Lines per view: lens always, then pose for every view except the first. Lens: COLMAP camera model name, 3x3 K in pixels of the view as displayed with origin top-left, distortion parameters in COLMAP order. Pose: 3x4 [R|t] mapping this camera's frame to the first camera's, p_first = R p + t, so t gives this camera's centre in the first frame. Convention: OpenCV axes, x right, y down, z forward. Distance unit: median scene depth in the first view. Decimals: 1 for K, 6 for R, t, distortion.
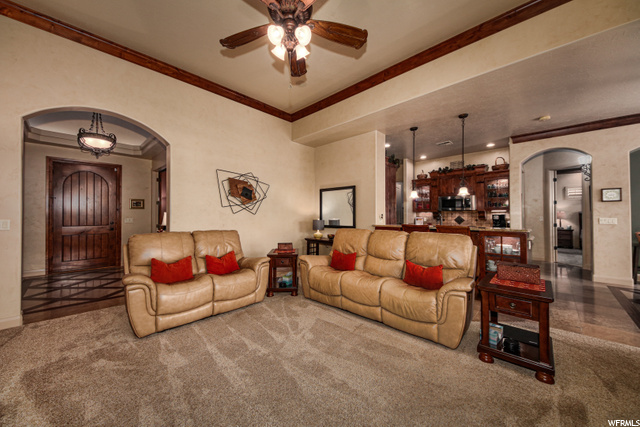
lens RADIAL K [[239.3, 0, 318.8], [0, 239.3, 213.0], [0, 0, 1]] dist [0.002548, -0.000524]
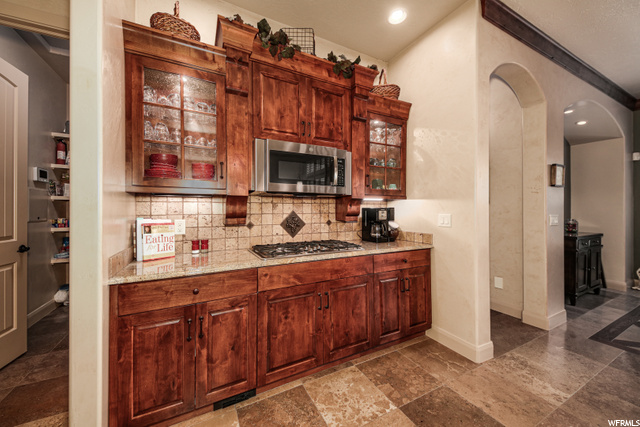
lens RADIAL K [[239.3, 0, 330.4], [0, 239.3, 205.0], [0, 0, 1]] dist [0.002548, -0.000524]
pose [[0.313575, 0.014787, 0.949448, 0.311384], [-0.005468, 0.999890, -0.013766, 0.008823], [-0.949548, -0.000875, 0.313622, 0.918734]]
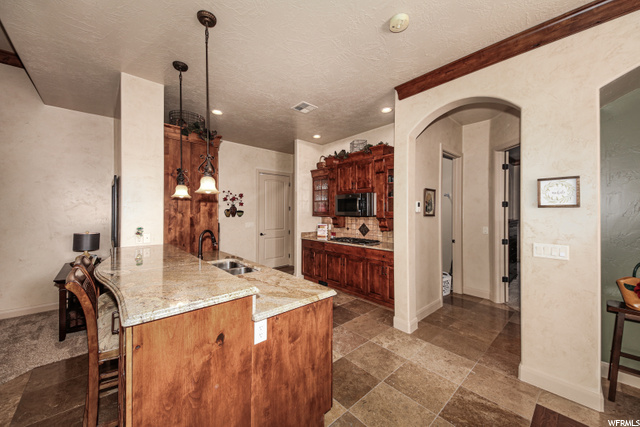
lens RADIAL K [[239.3, 0, 309.5], [0, 239.3, 212.6], [0, 0, 1]] dist [0.002548, -0.000524]
pose [[0.995724, 0.007600, -0.092063, 0.540013], [-0.006357, 0.999885, 0.013784, -0.028107], [0.092157, -0.013140, 0.995658, 0.348269]]
